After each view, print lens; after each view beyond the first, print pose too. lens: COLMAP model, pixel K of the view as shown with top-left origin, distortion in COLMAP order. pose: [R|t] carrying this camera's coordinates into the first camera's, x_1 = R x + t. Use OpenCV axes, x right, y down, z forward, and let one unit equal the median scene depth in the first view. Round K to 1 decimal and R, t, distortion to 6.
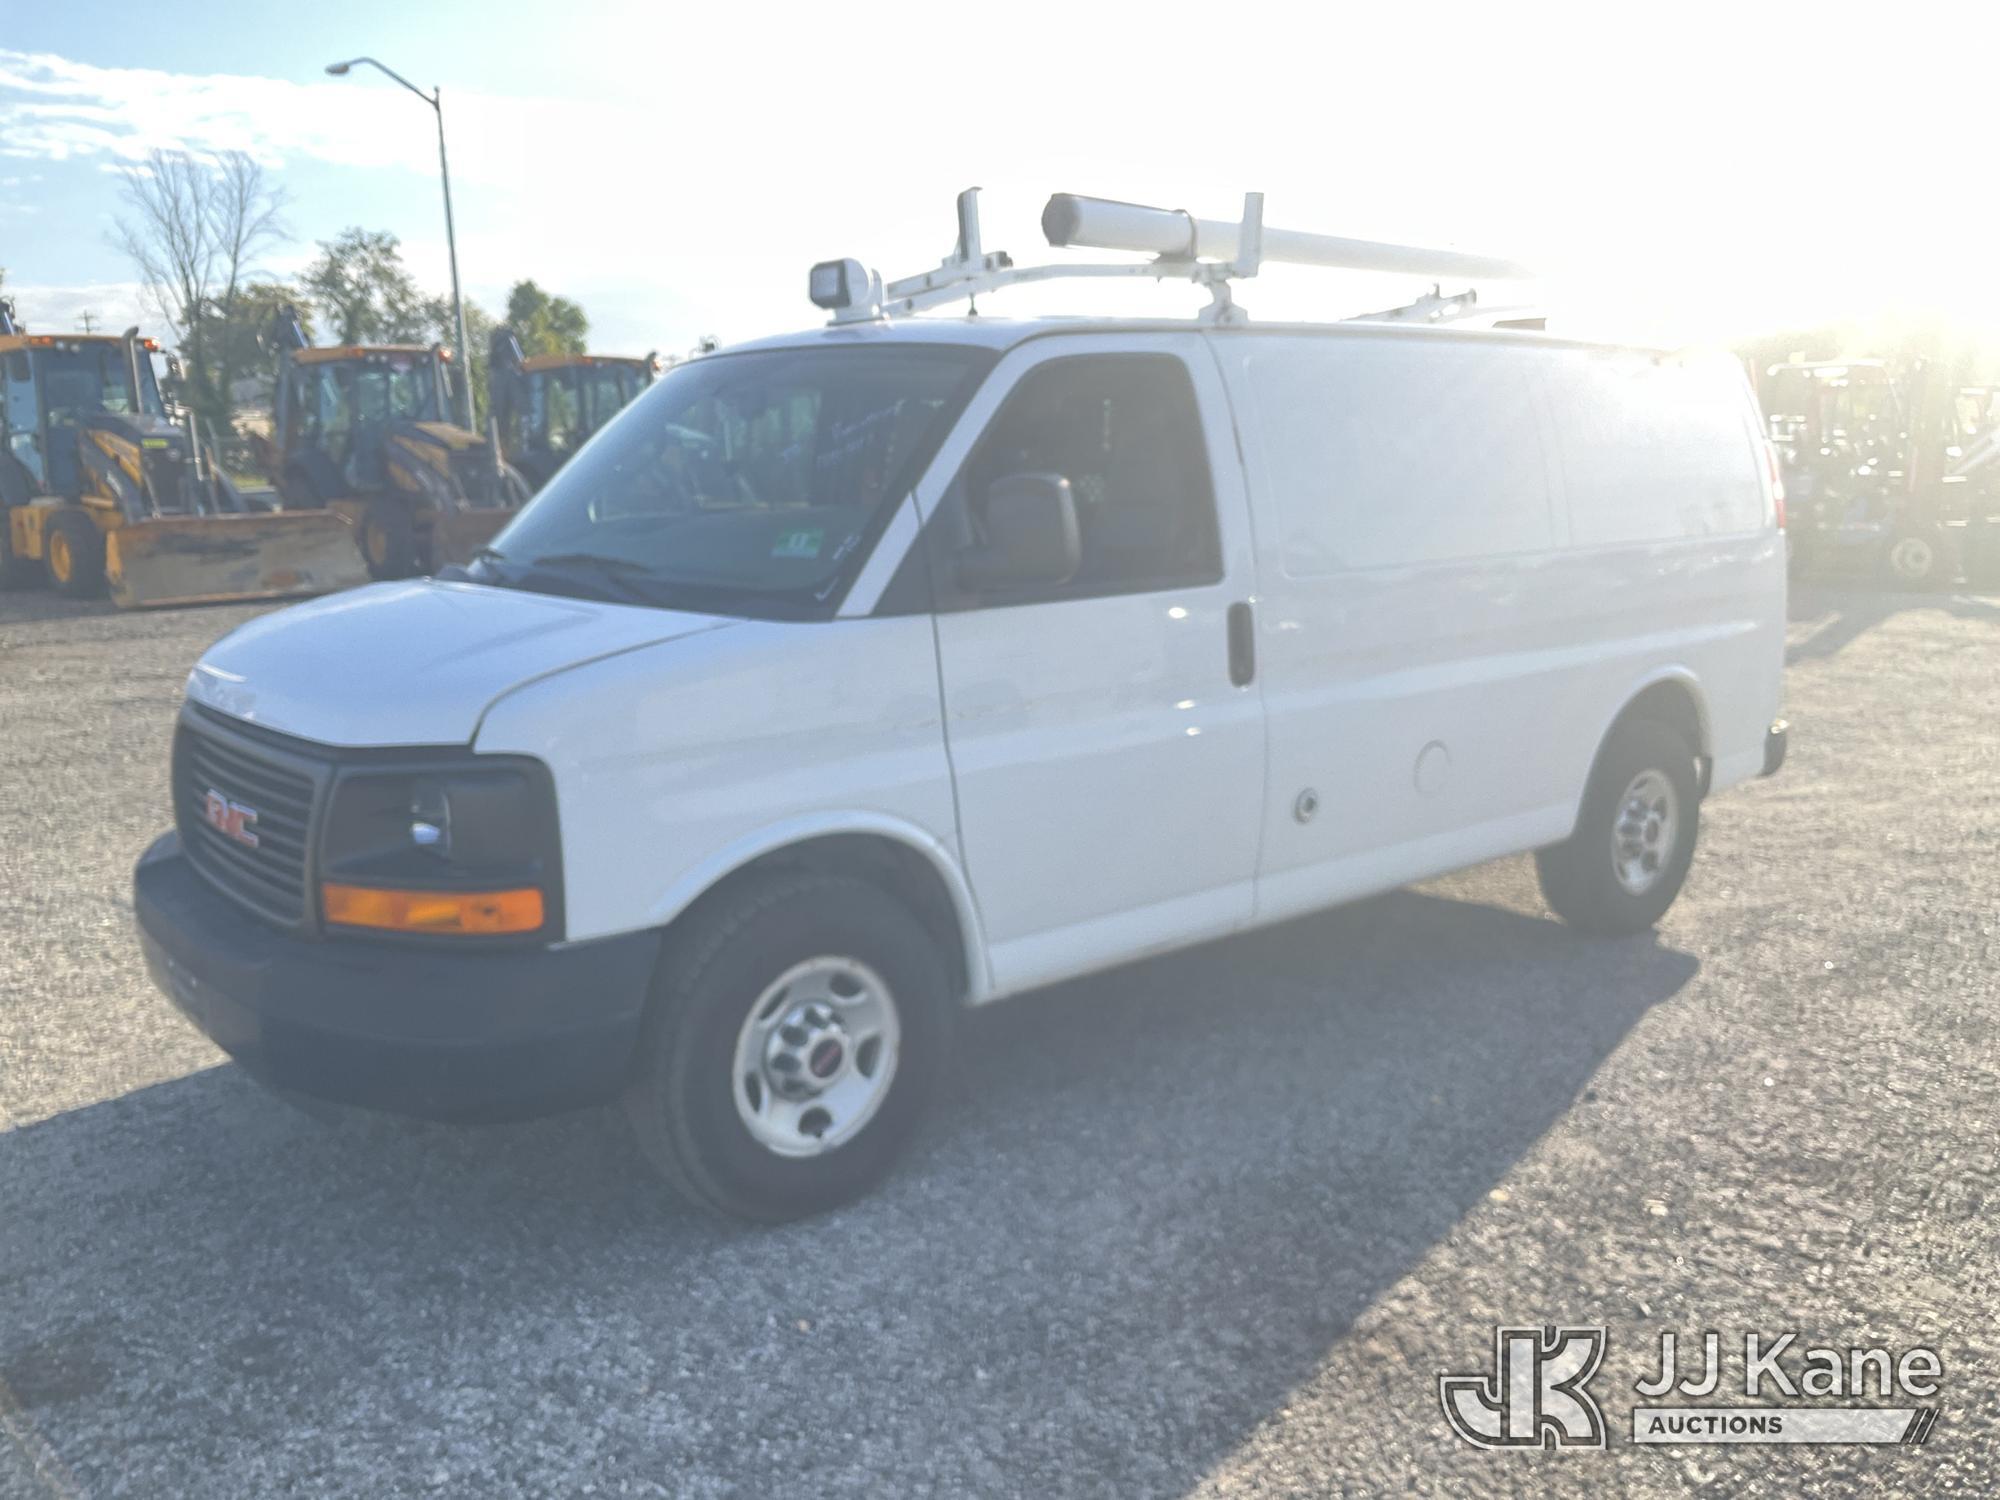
lens RADIAL K [[1698.2, 0, 998.0], [0, 1698.2, 743.7], [0, 0, 1]] dist [0.049472, -0.064067]
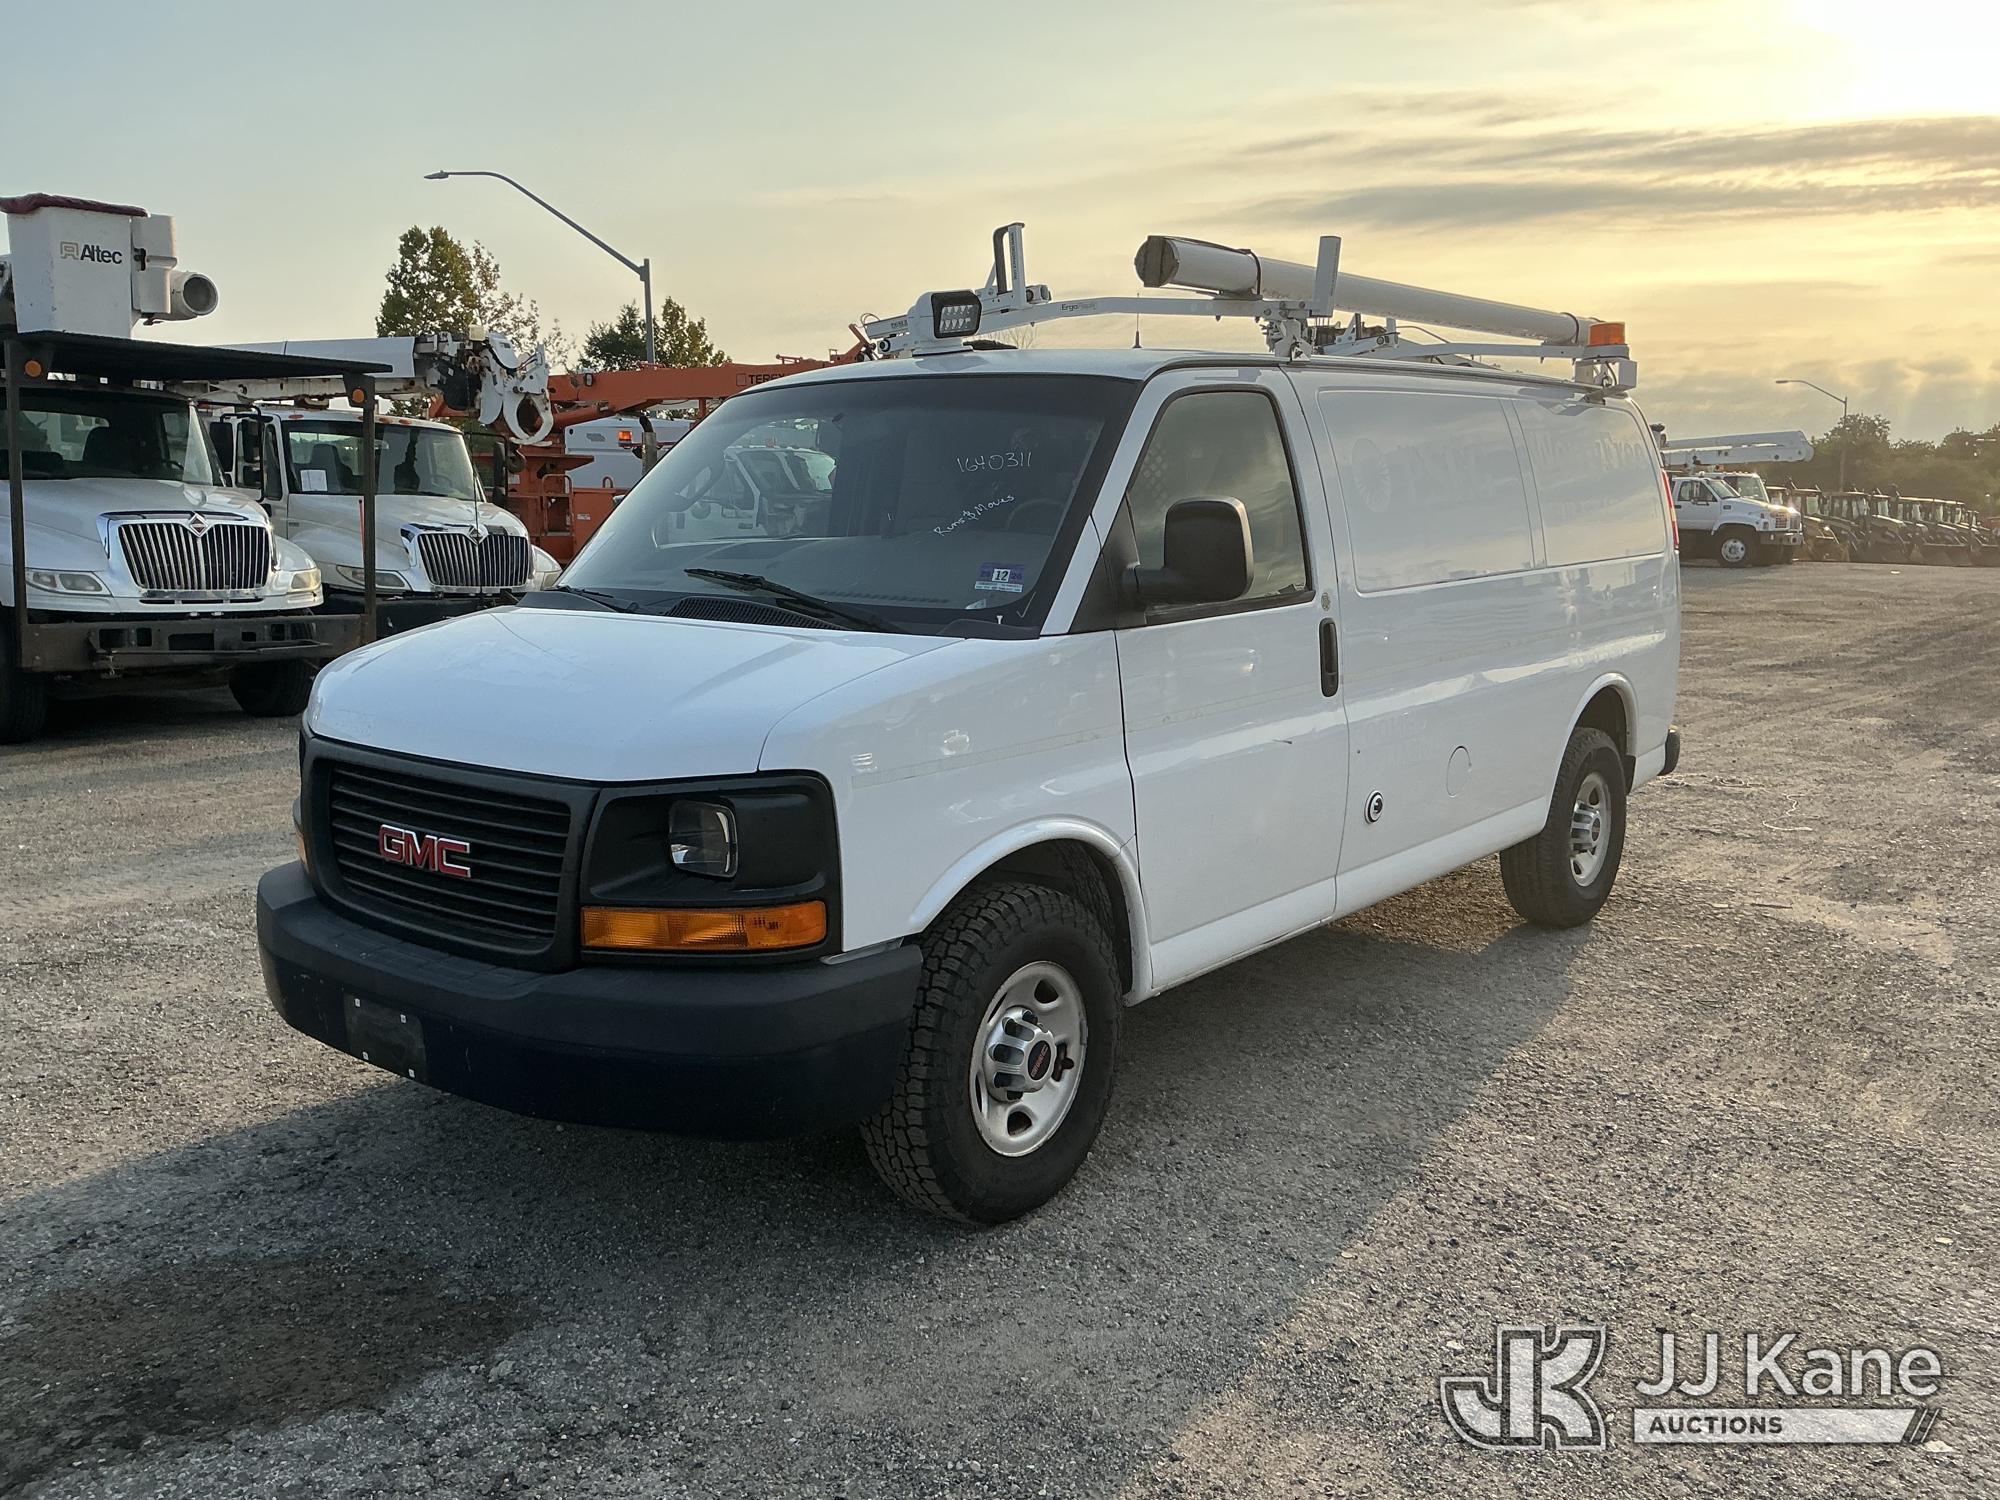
lens RADIAL K [[1698.2, 0, 1007.0], [0, 1698.2, 748.9], [0, 0, 1]] dist [0.049472, -0.064067]
pose [[0.981178, -0.025860, 0.191367, -0.306290], [0.028576, 0.999526, -0.011445, 0.006870], [-0.190981, 0.016698, 0.981452, -0.019171]]
